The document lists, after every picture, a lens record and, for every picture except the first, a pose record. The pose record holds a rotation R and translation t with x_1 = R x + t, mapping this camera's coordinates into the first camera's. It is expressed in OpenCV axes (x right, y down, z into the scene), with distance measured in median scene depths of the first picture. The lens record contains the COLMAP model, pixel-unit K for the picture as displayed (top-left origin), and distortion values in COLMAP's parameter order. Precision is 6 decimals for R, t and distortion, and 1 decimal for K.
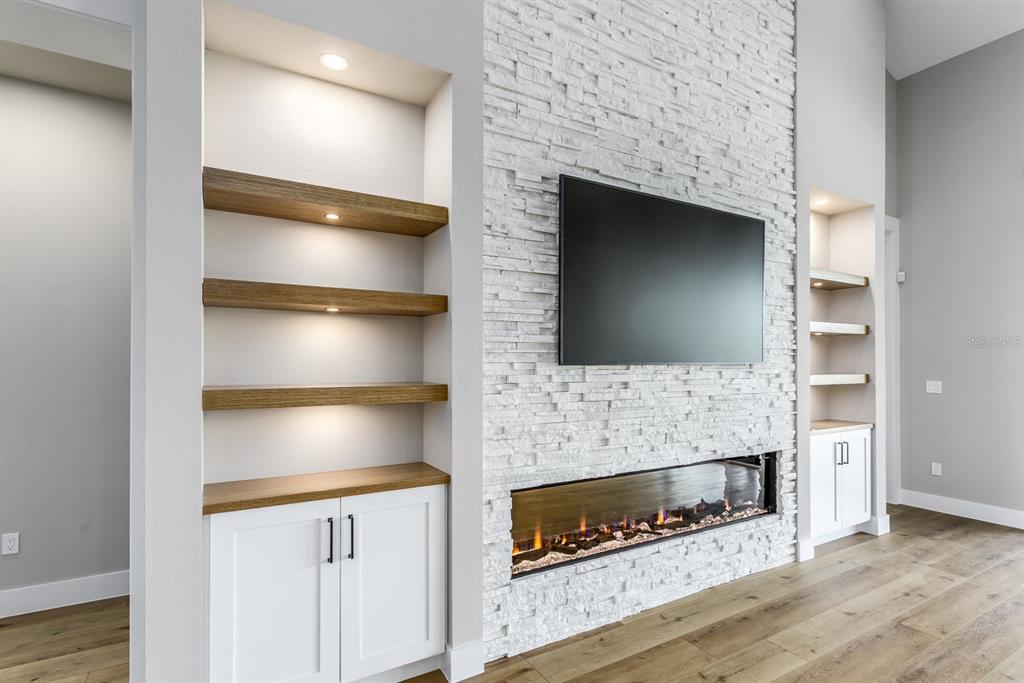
lens RADIAL K [[503.9, 0, 510.3], [0, 503.9, 360.6], [0, 0, 1]] dist [-0.002111, -0.000093]
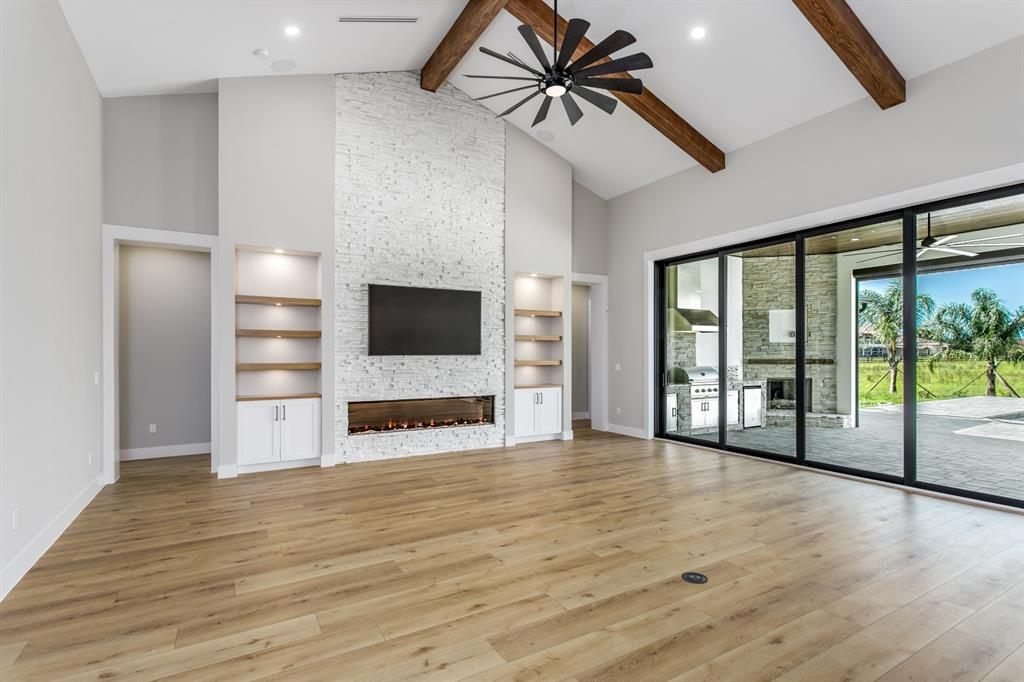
lens RADIAL K [[484.5, 0, 511.5], [0, 484.5, 353.5], [0, 0, 1]] dist [-0.002423, -0.000018]
pose [[0.999989, 0.001178, 0.004446, 0.754277], [-0.001209, 0.999976, 0.006773, -0.019587], [-0.004438, -0.006779, 0.999967, -1.389255]]
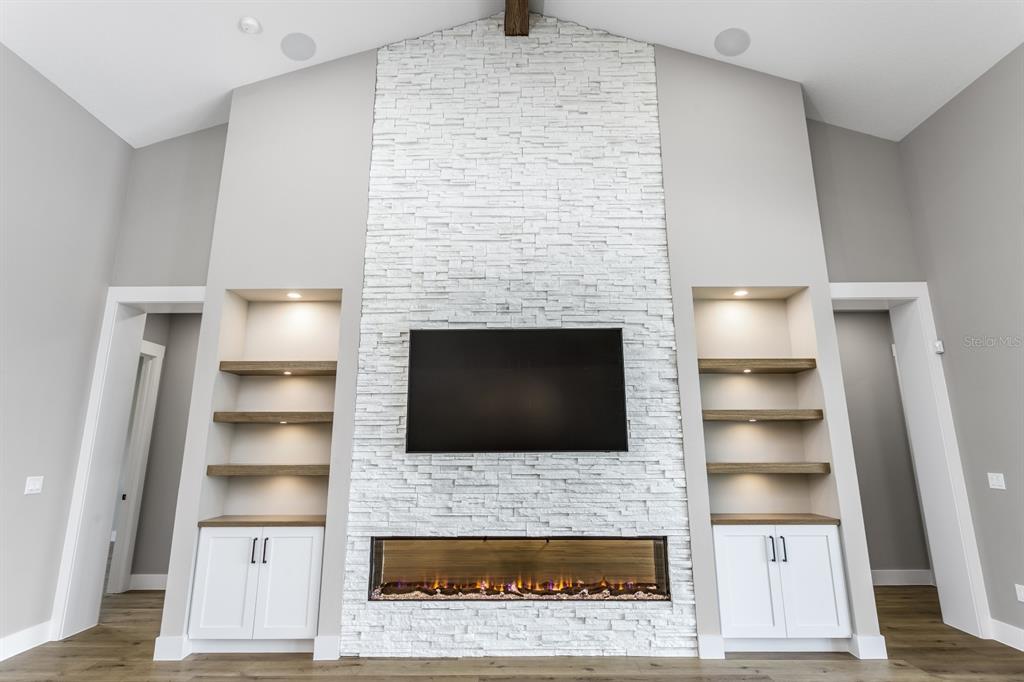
lens RADIAL K [[484.5, 0, 511.5], [0, 484.5, 353.5], [0, 0, 1]] dist [-0.002423, -0.000018]
pose [[0.863187, -0.105158, -0.493811, 1.003220], [0.005145, 0.979850, -0.199668, 0.007662], [0.504858, 0.169810, 0.846335, -0.100848]]
